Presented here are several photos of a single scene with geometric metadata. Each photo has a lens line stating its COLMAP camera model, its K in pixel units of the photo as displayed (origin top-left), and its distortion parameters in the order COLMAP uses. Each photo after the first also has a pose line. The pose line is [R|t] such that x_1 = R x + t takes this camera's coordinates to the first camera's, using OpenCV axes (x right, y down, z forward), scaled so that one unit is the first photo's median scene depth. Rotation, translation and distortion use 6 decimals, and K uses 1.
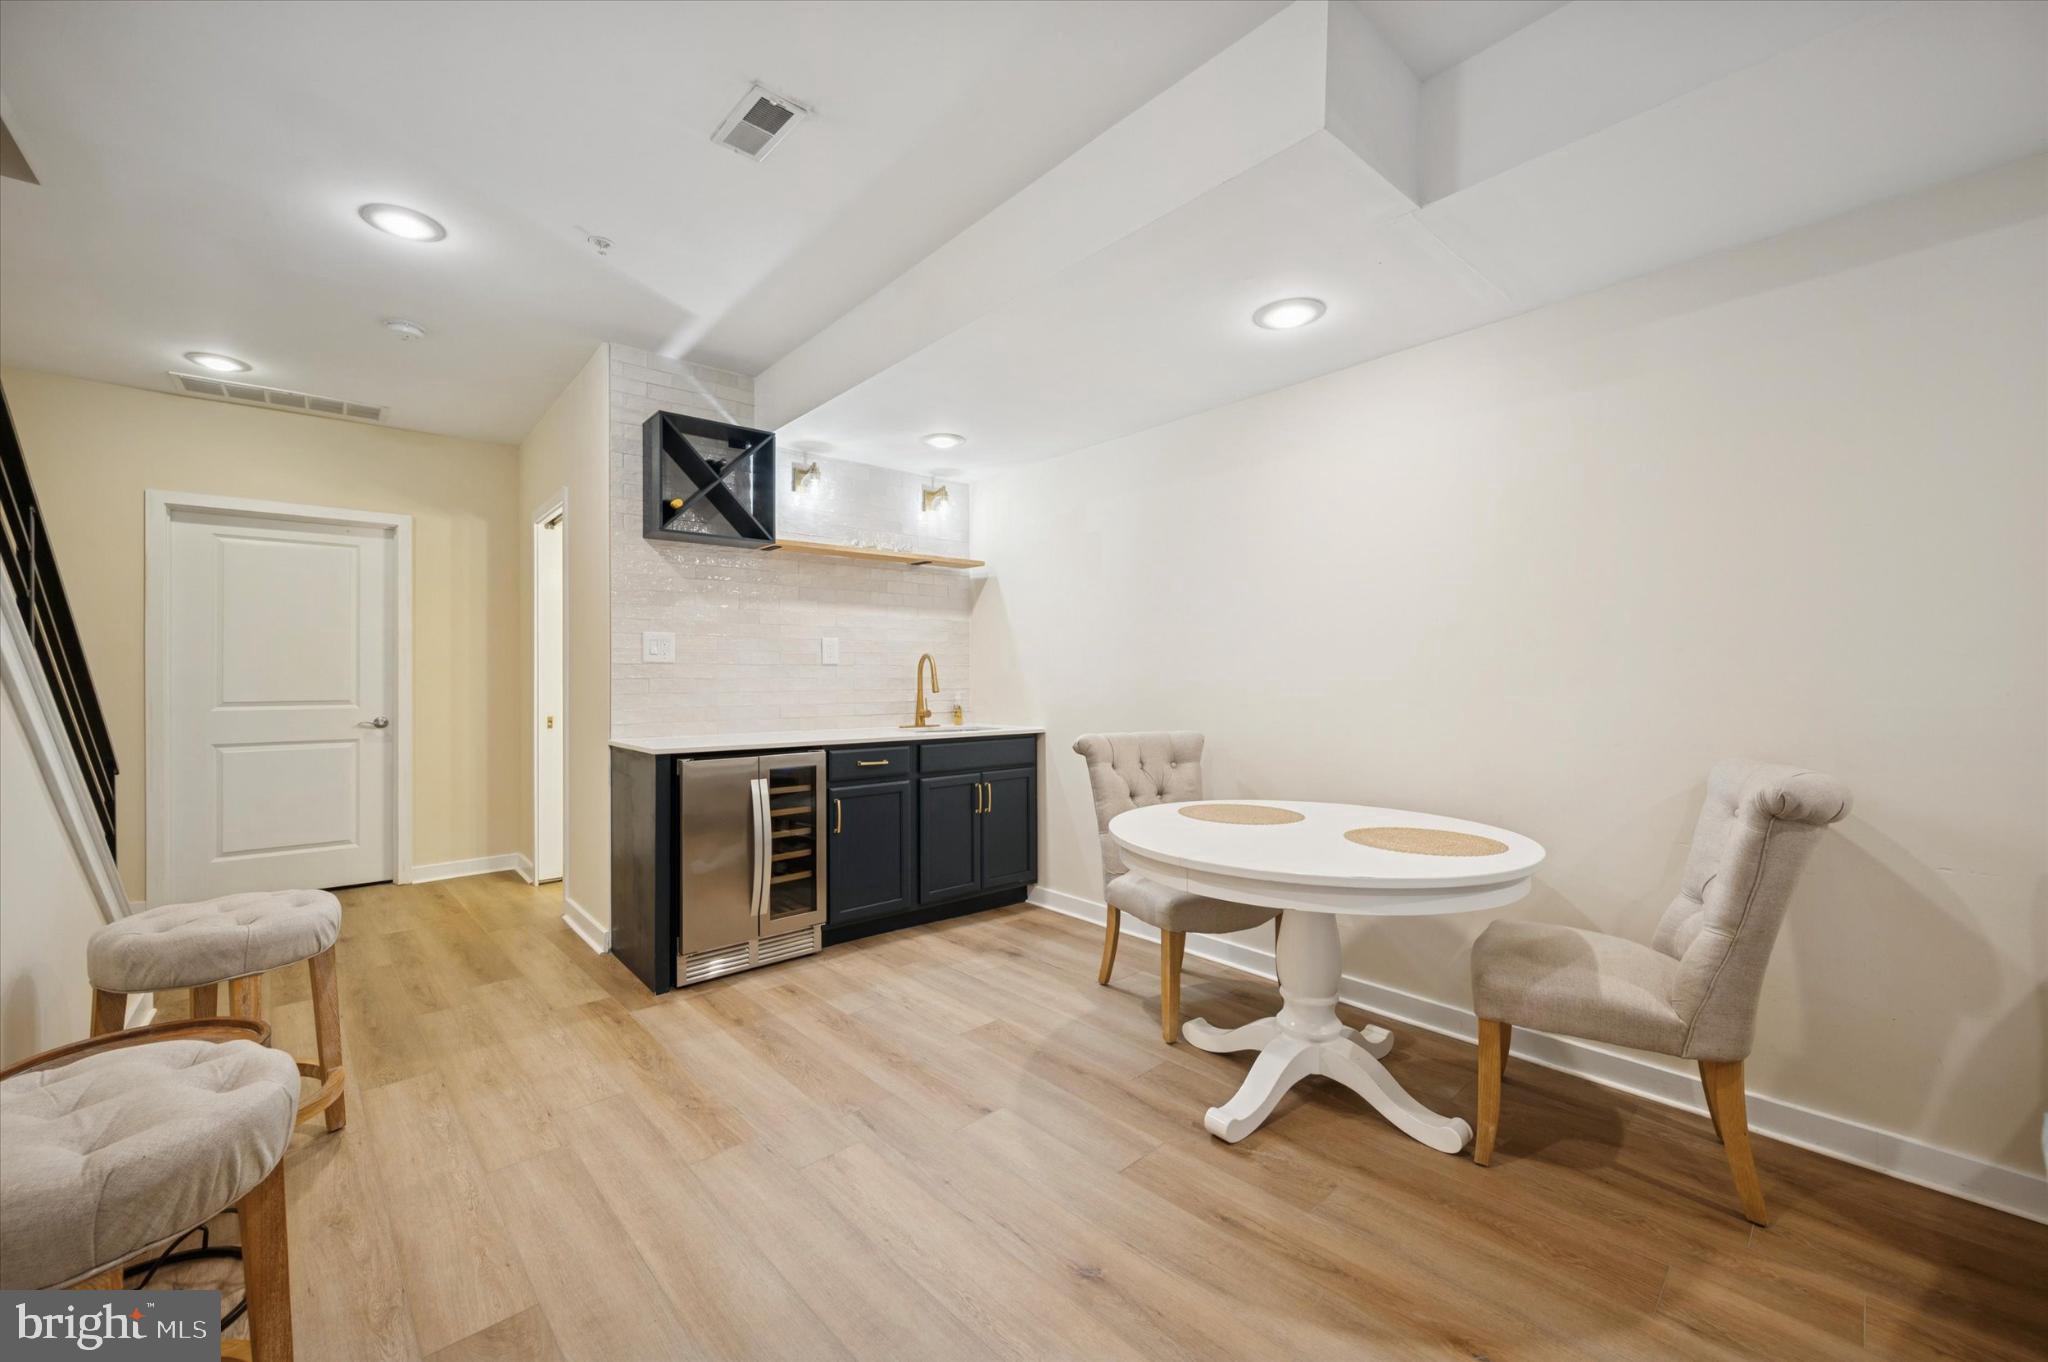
lens RADIAL K [[807.5, 0, 1024.5], [0, 807.5, 675.2], [0, 0, 1]] dist [-0.004013, -0.000040]
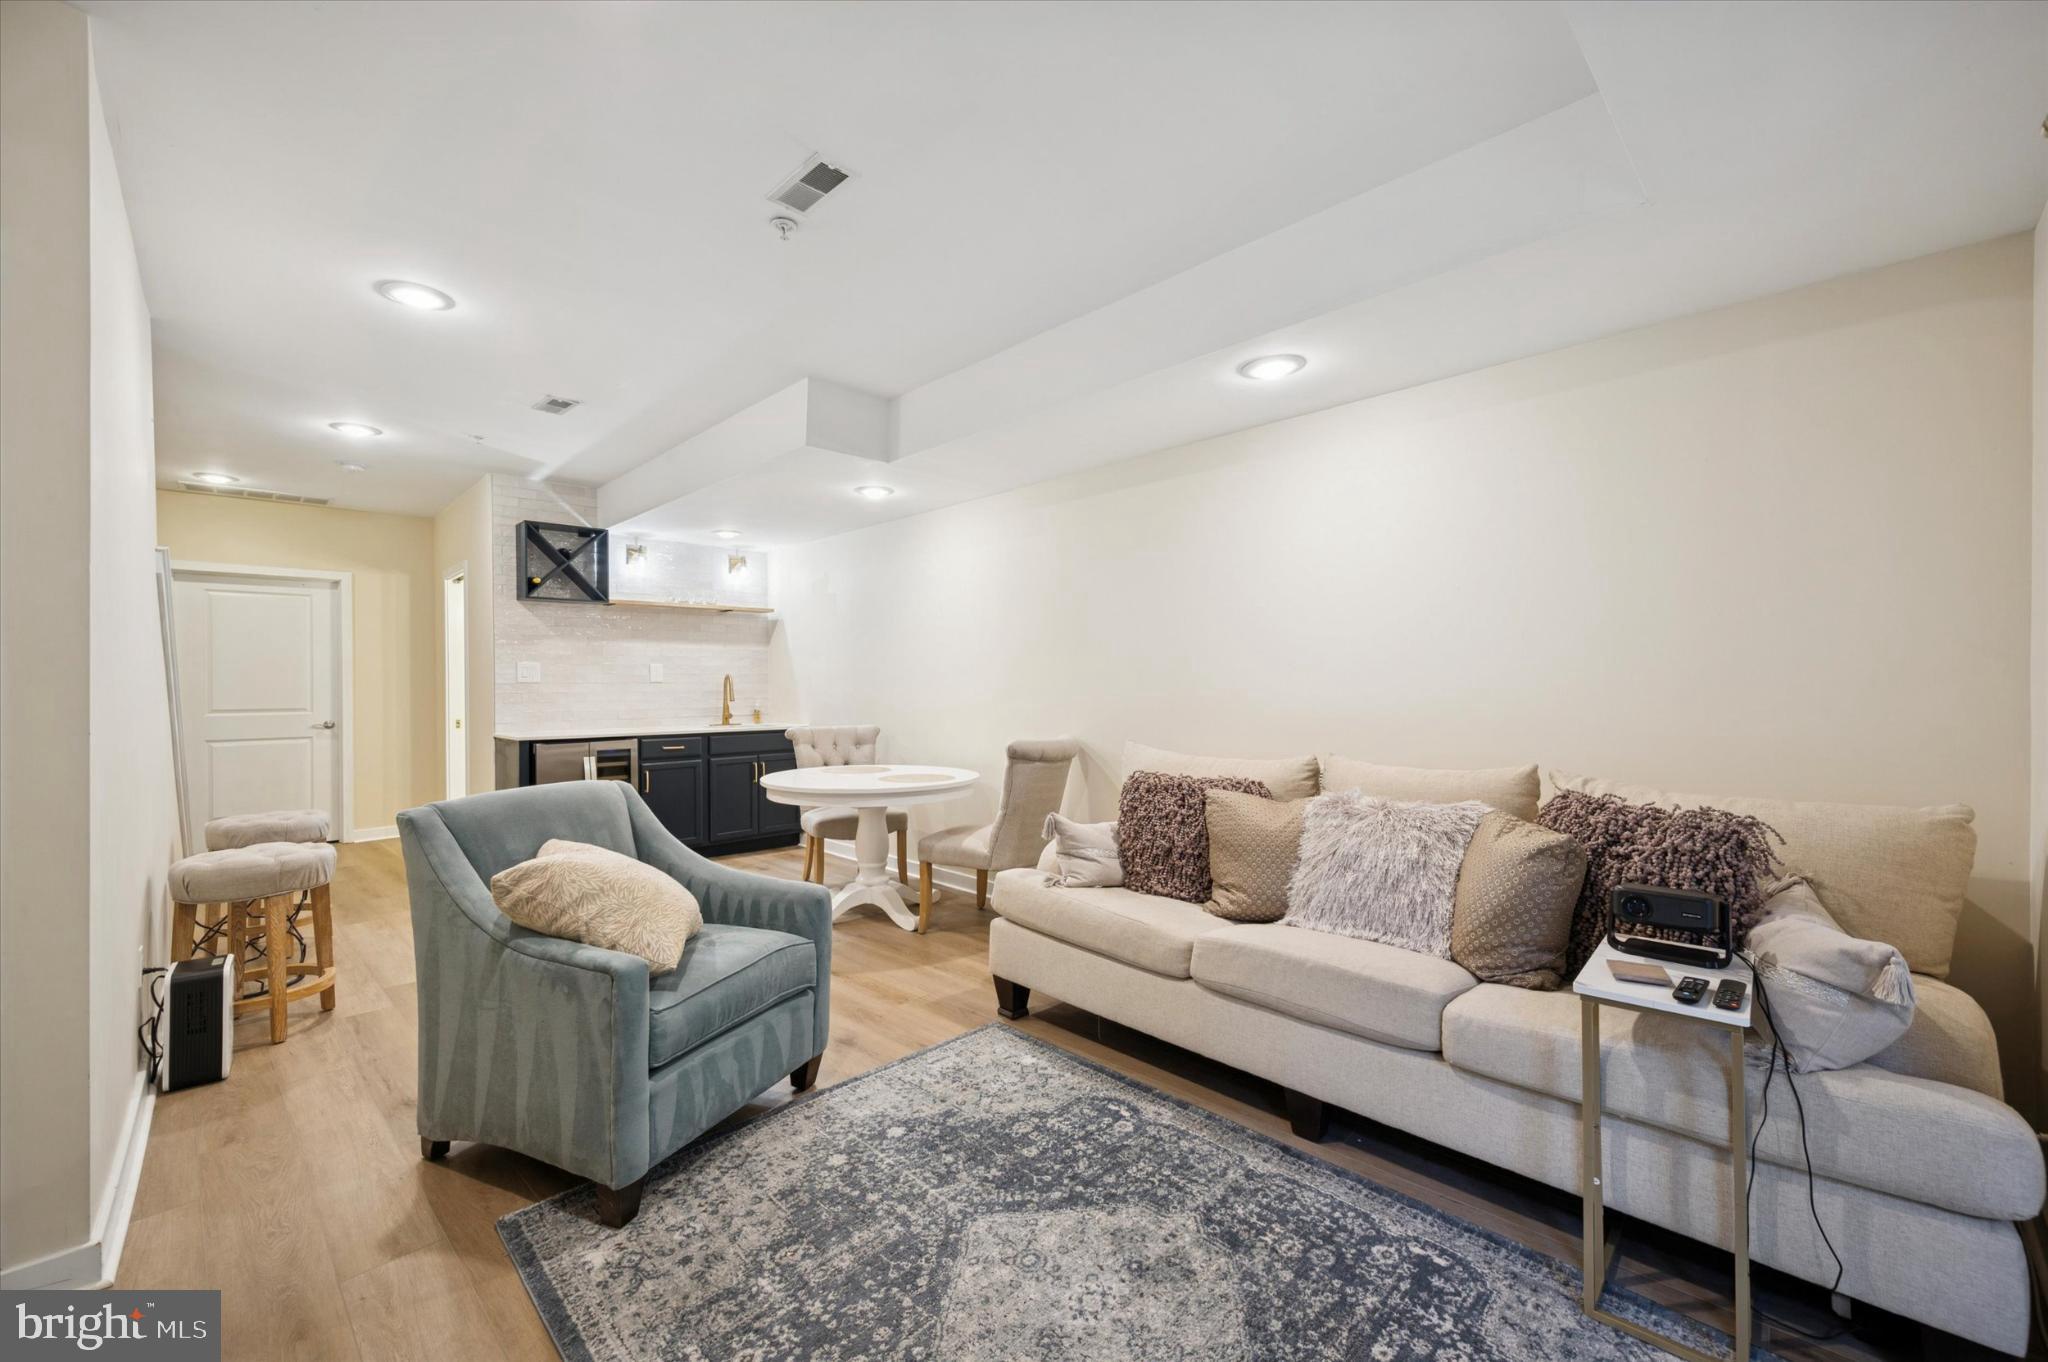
lens RADIAL K [[807.5, 0, 1024.8], [0, 807.5, 686.5], [0, 0, 1]] dist [-0.004013, -0.000040]
pose [[0.998060, -0.002980, 0.062187, 0.368397], [0.002584, 0.999976, 0.006452, -0.014870], [-0.062205, -0.006279, 0.998044, -0.546879]]
